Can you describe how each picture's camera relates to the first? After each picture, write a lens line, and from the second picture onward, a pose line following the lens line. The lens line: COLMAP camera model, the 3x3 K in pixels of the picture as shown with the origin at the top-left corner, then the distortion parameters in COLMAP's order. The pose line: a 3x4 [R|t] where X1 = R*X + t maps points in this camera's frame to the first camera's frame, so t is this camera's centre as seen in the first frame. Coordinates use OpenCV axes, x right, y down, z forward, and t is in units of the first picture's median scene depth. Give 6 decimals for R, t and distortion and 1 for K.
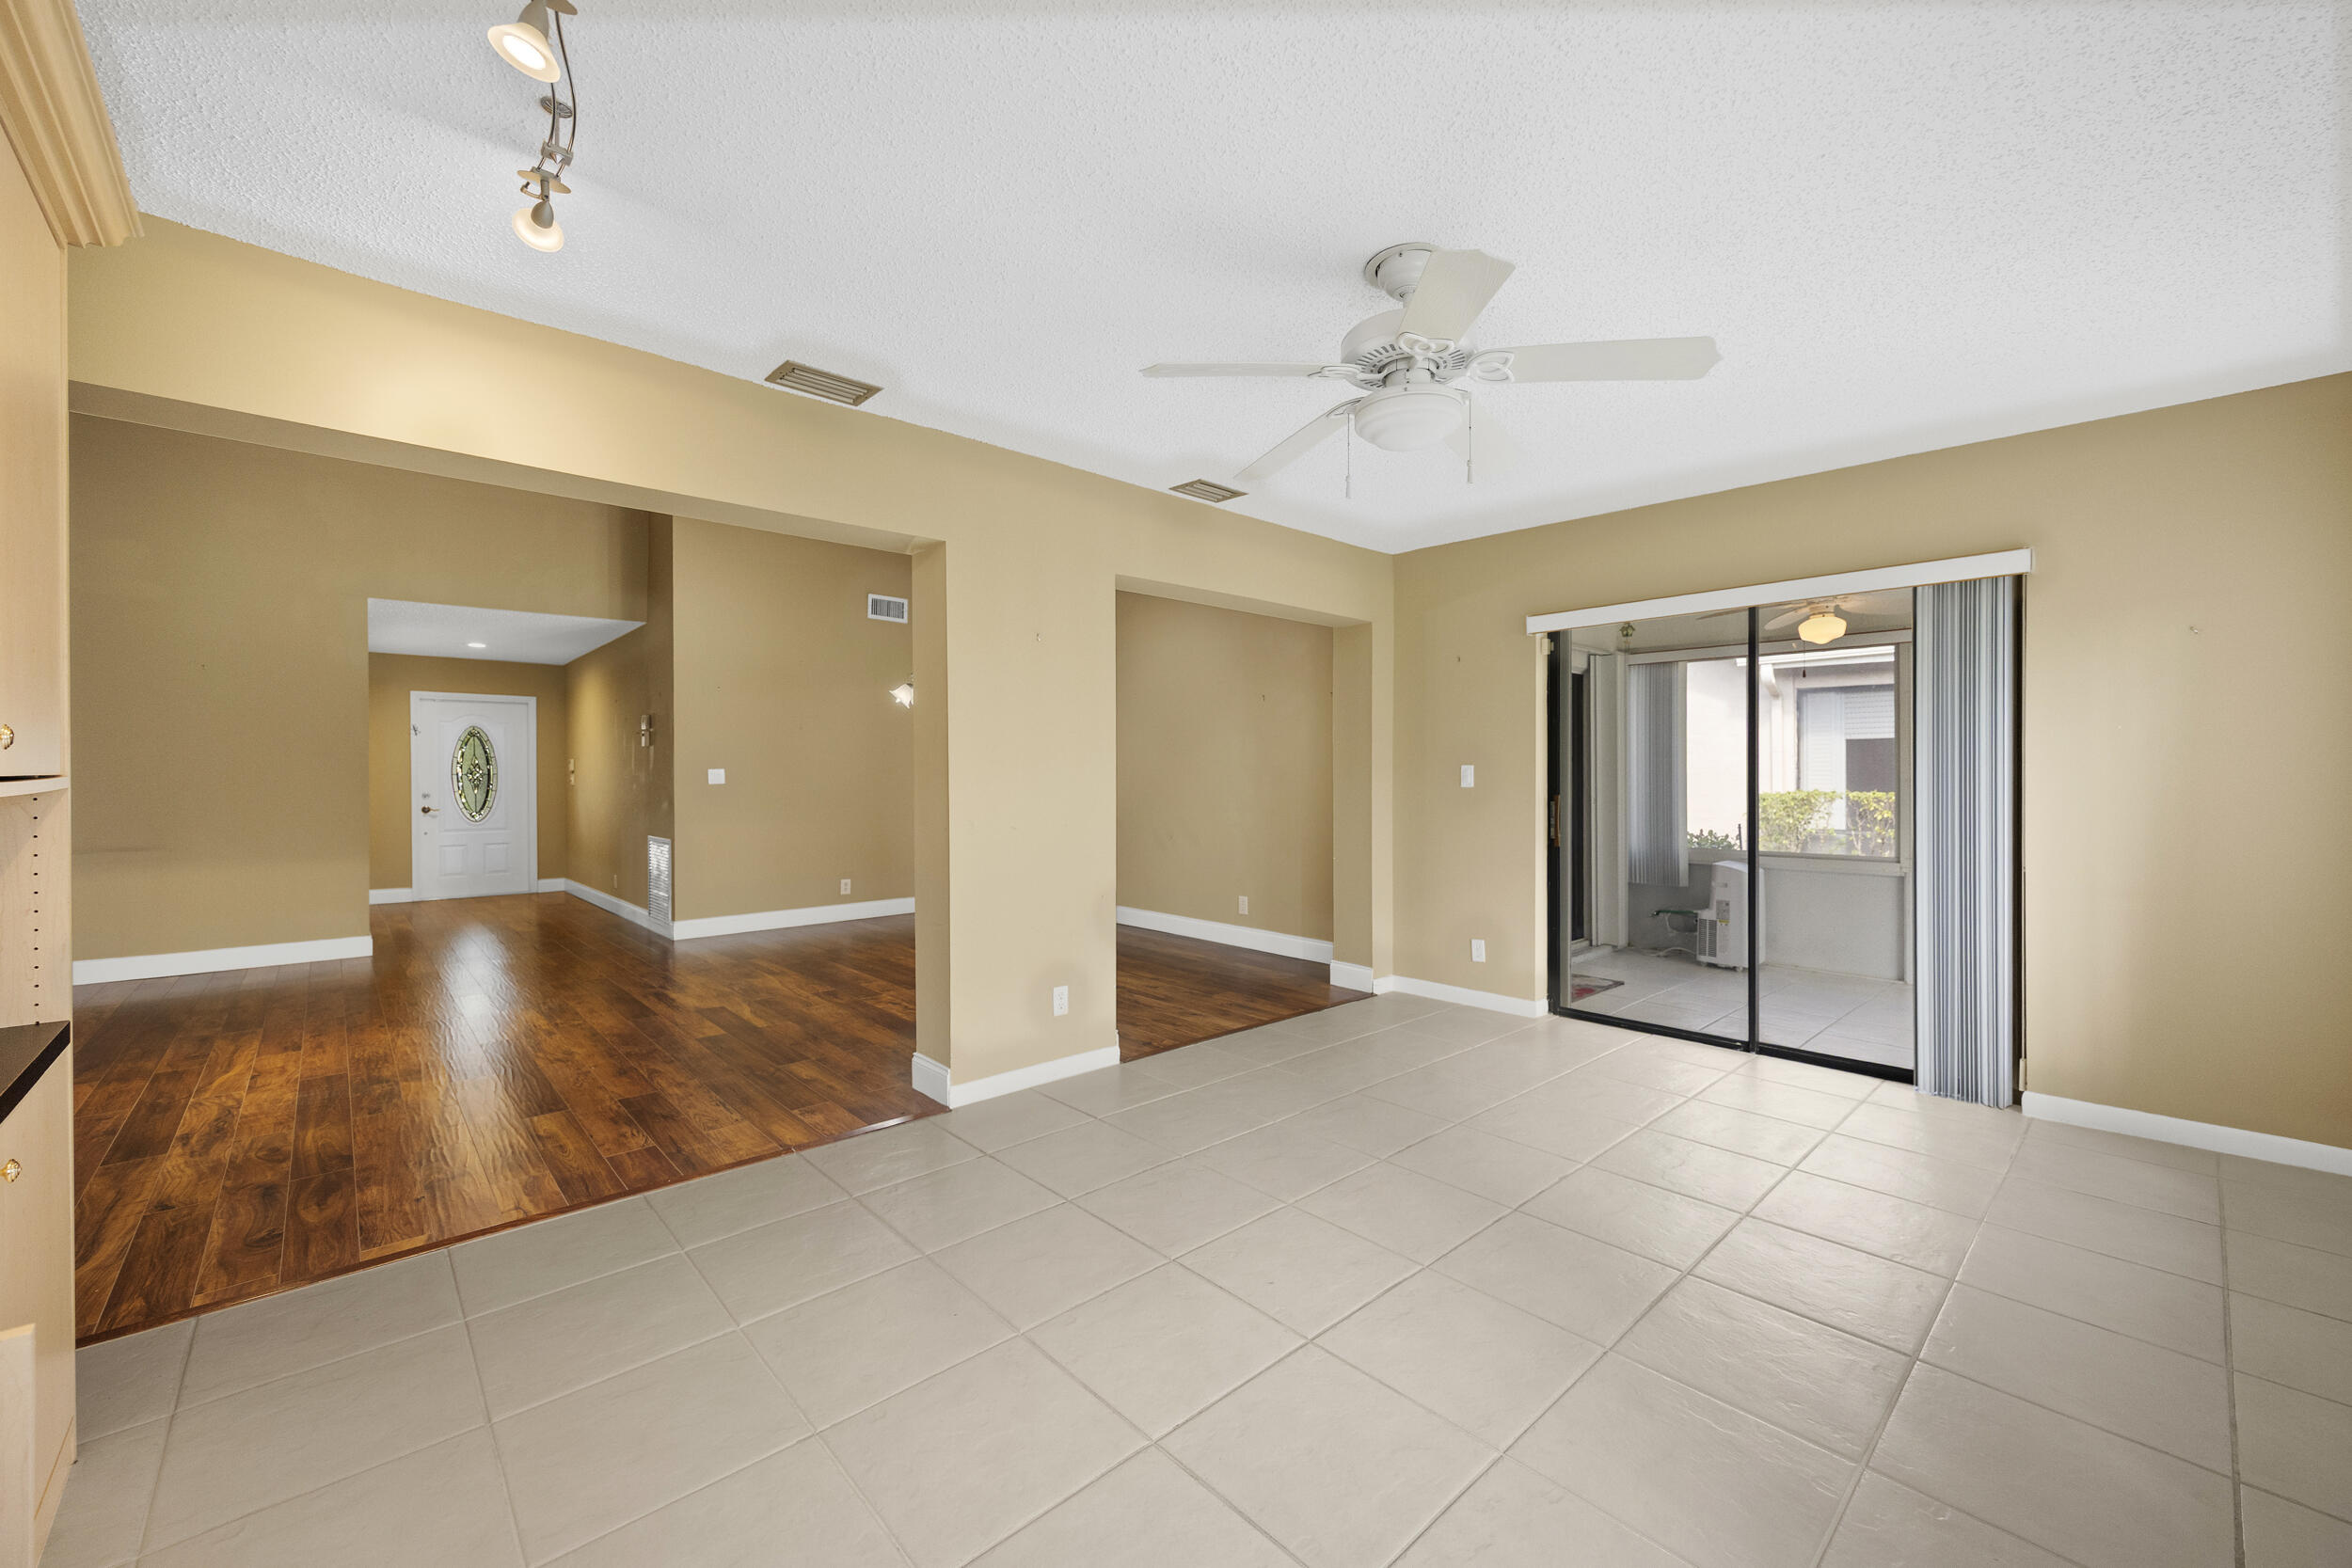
lens RADIAL K [[918.1, 0, 1187.8], [0, 918.1, 785.2], [0, 0, 1]] dist [0.003350, -0.000351]
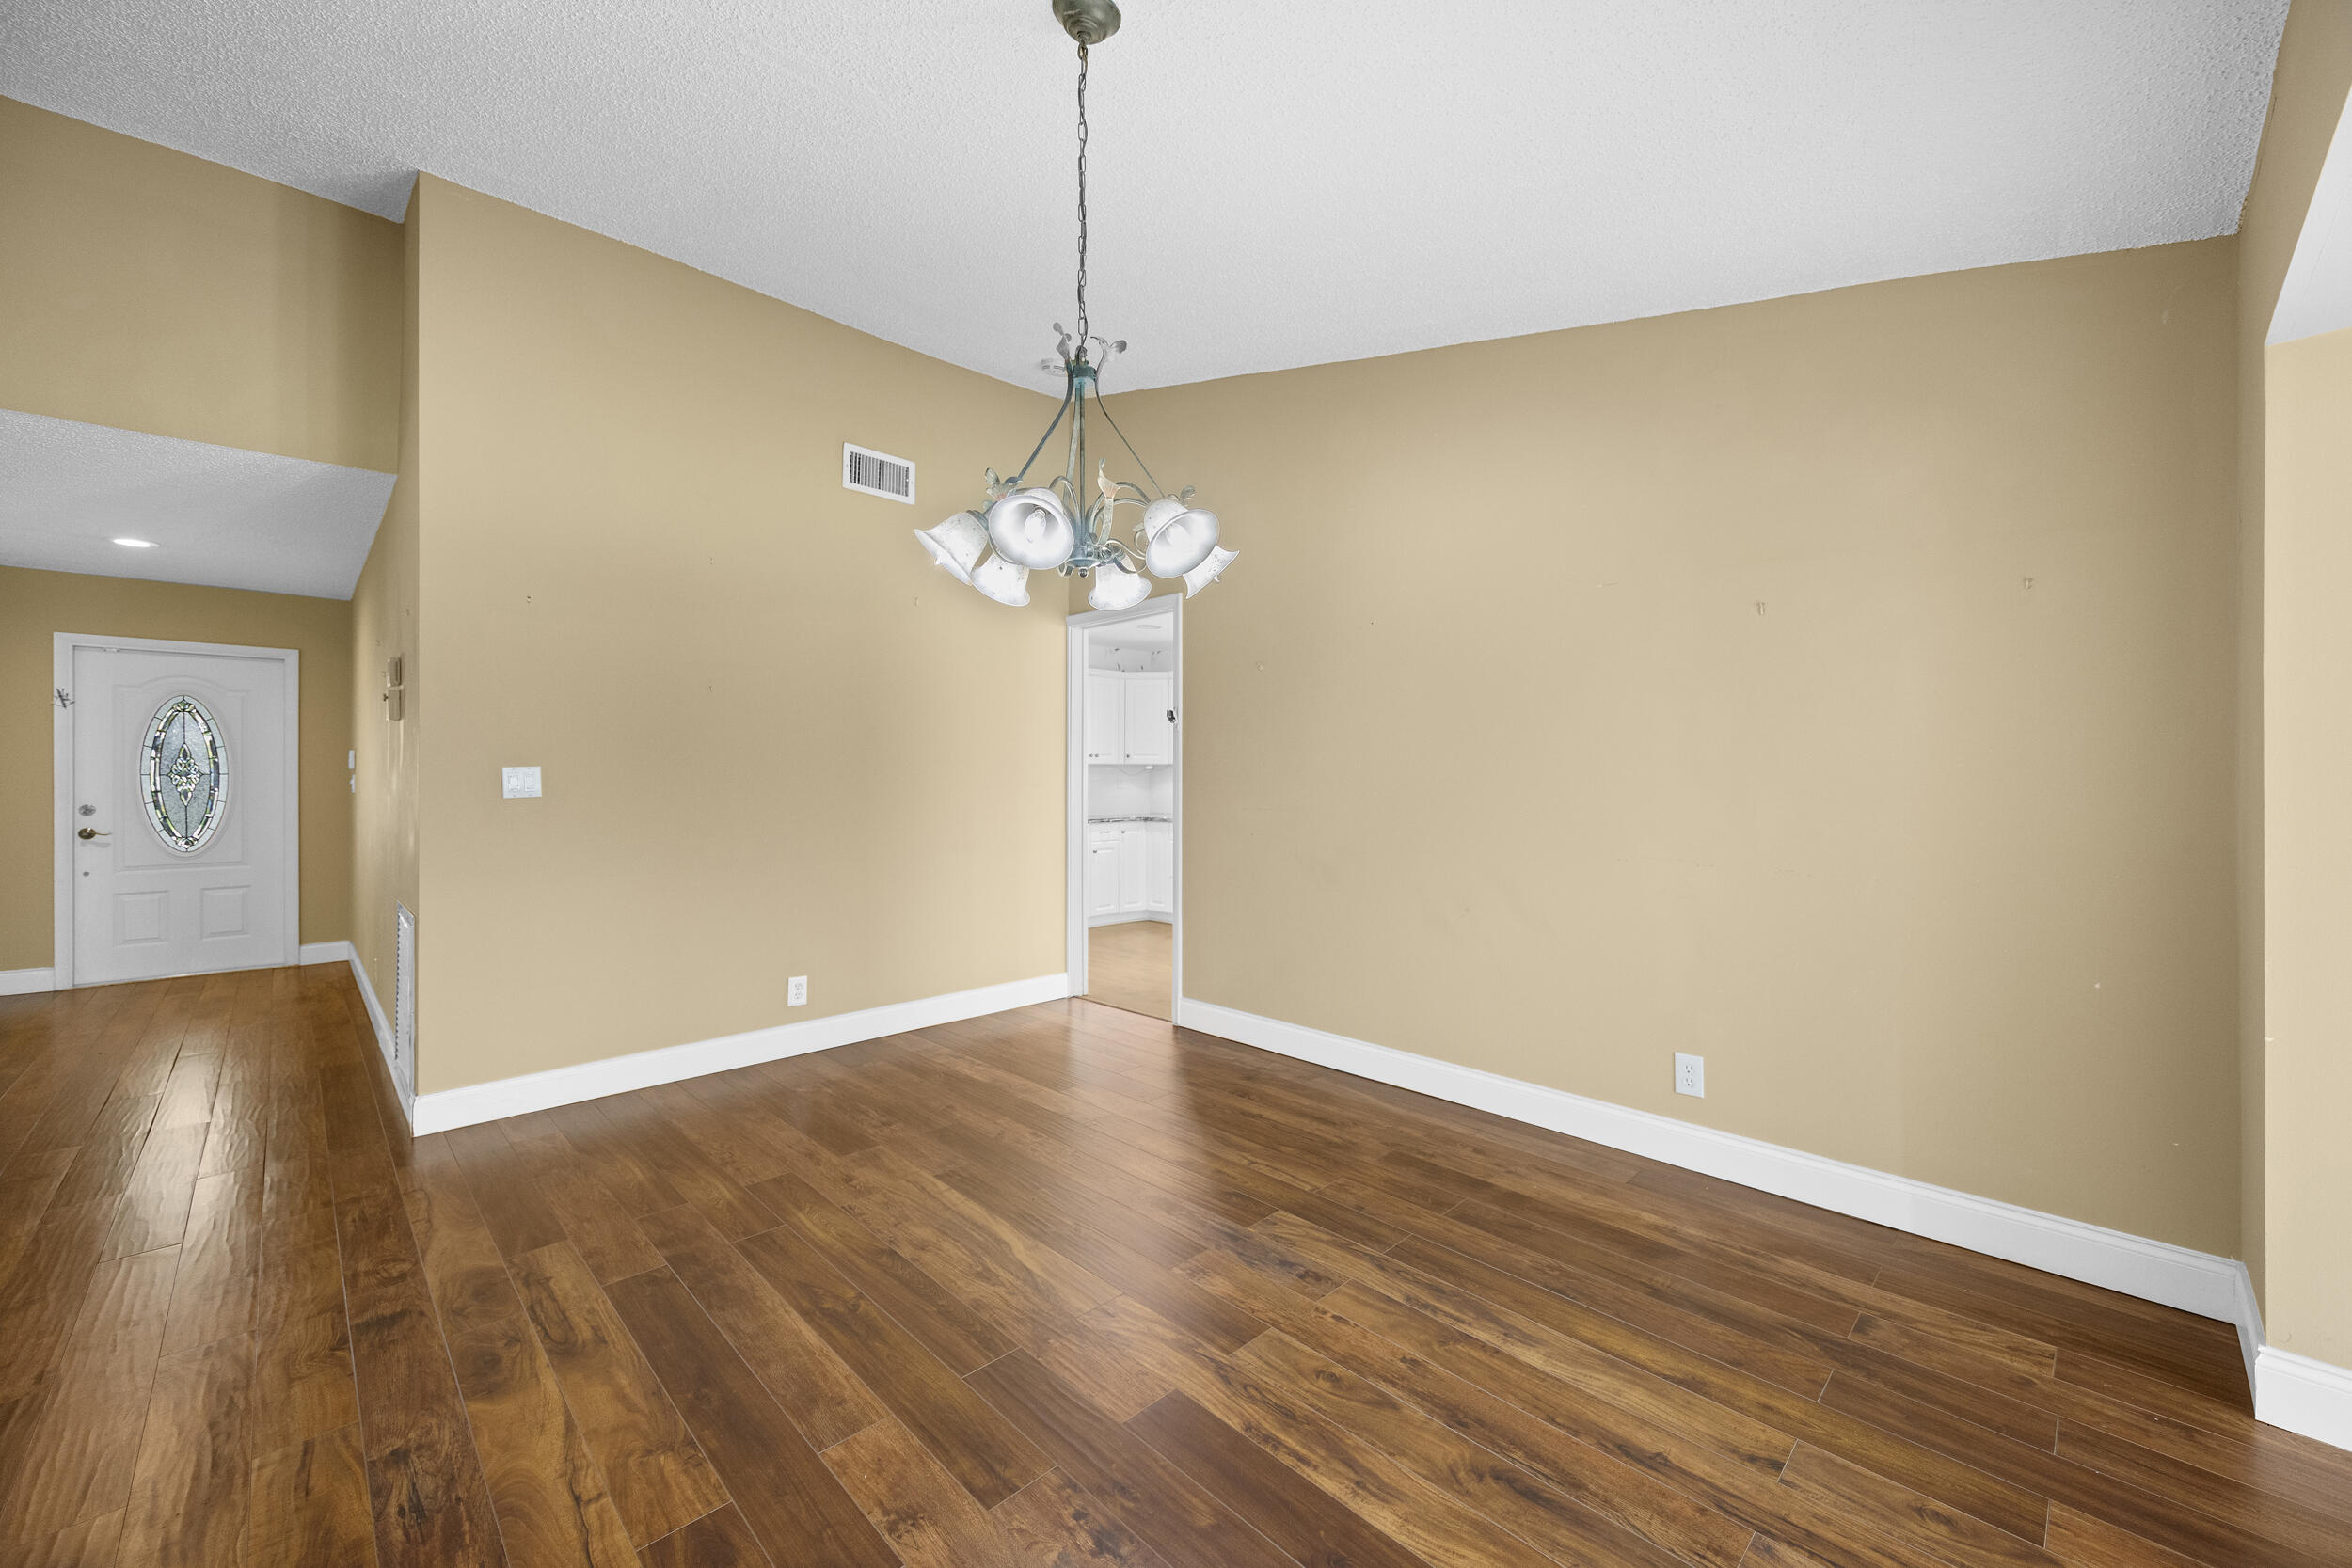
lens RADIAL K [[918.1, 0, 1181.0], [0, 918.1, 789.1], [0, 0, 1]] dist [0.003350, -0.000351]
pose [[0.999569, 0.005004, 0.028930, -0.141157], [-0.004966, 0.999987, -0.001412, -0.005073], [-0.028937, 0.001268, 0.999580, 0.389972]]
